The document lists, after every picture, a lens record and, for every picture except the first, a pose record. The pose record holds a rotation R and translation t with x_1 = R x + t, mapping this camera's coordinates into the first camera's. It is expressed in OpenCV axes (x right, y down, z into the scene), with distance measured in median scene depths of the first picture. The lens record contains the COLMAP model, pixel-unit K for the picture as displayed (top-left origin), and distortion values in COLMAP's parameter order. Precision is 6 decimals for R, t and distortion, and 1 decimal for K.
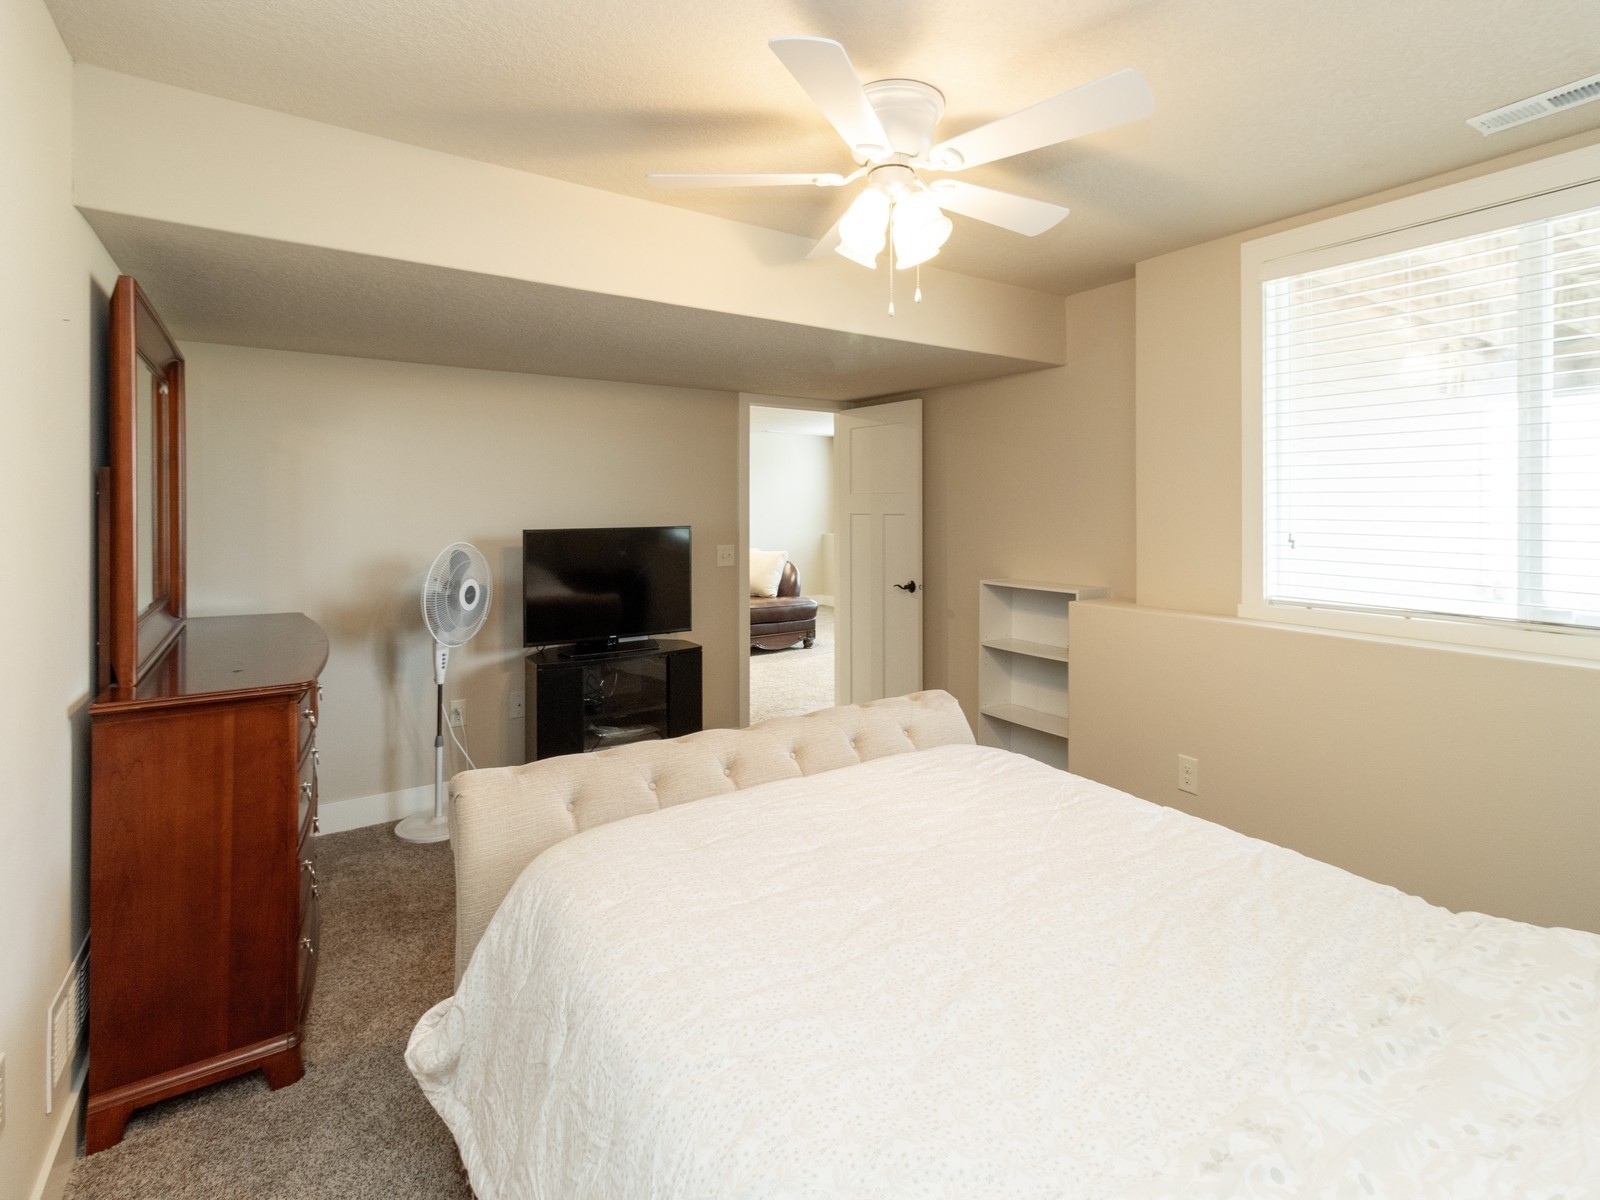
lens RADIAL K [[763.2, 0, 798.8], [0, 763.2, 581.4], [0, 0, 1]] dist [-0.002822, -0.000506]
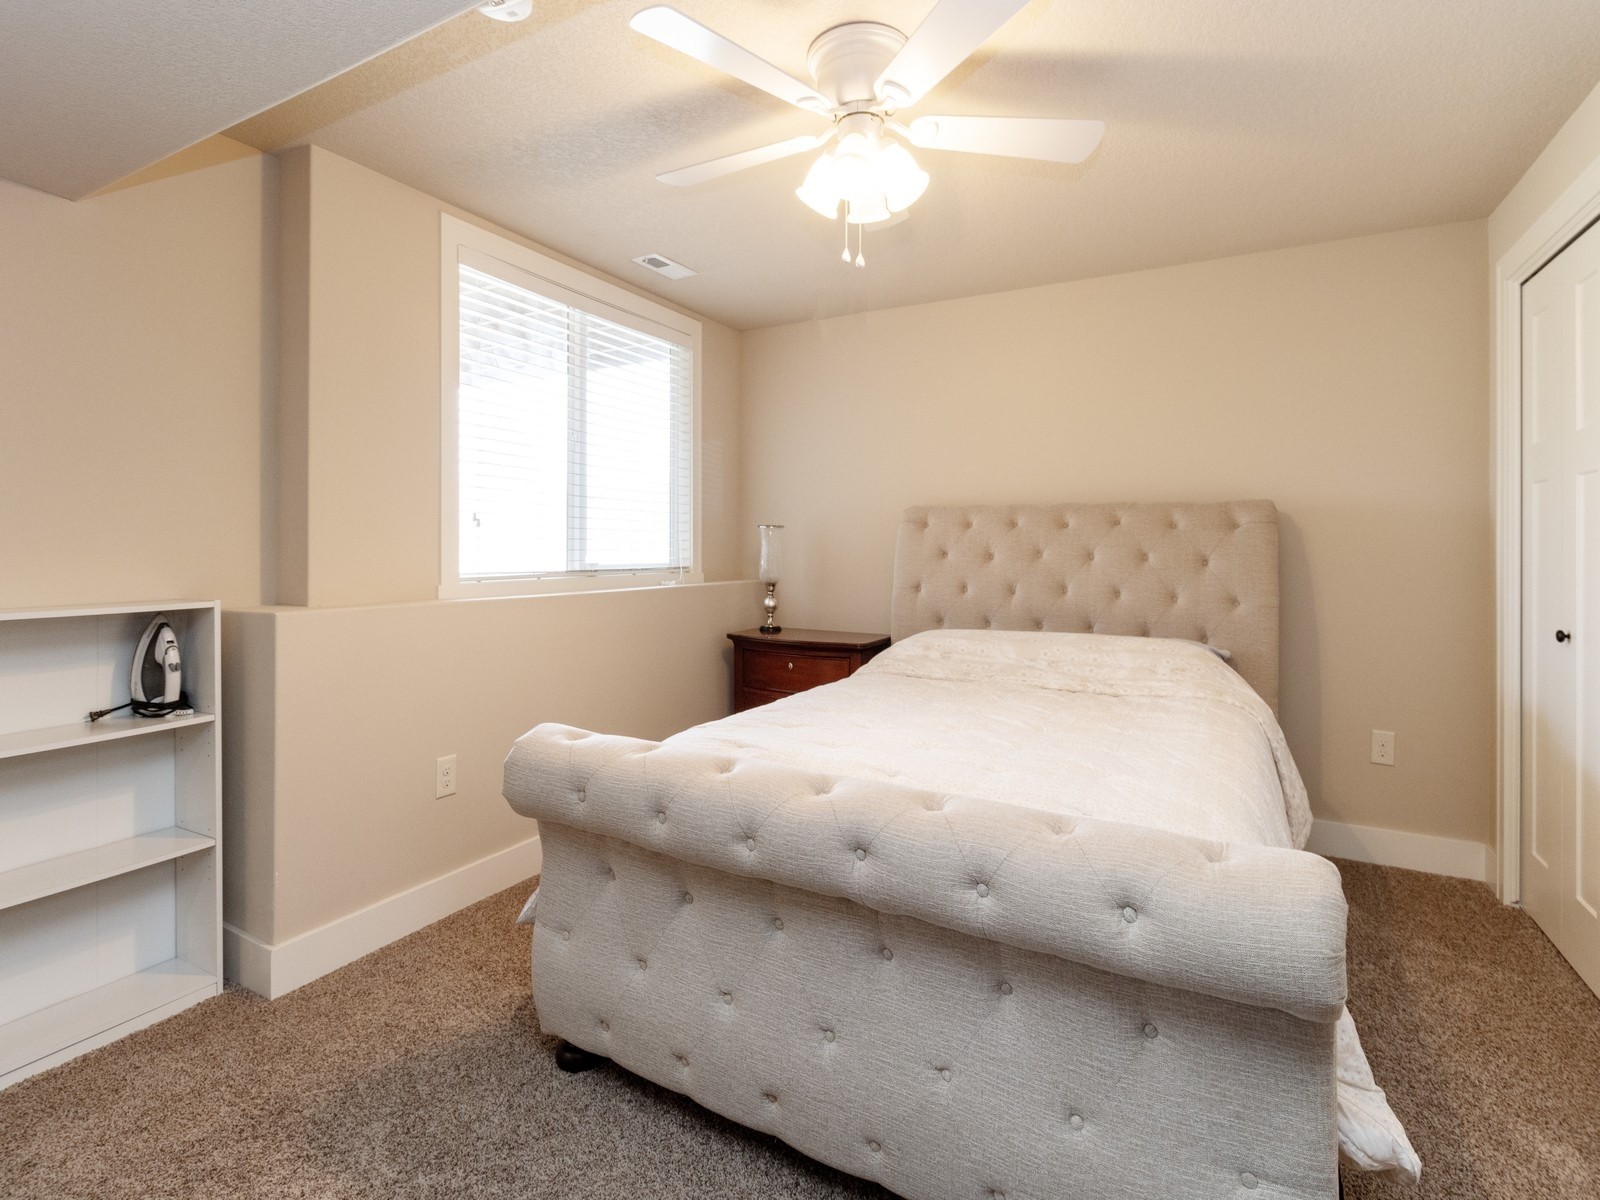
lens RADIAL K [[763.2, 0, 798.8], [0, 763.2, 581.4], [0, 0, 1]] dist [-0.002822, -0.000506]
pose [[-0.459979, -0.054615, 0.886249, -0.528031], [0.077287, 0.991856, 0.101237, -0.040840], [-0.884560, 0.115063, -0.452012, 1.111615]]
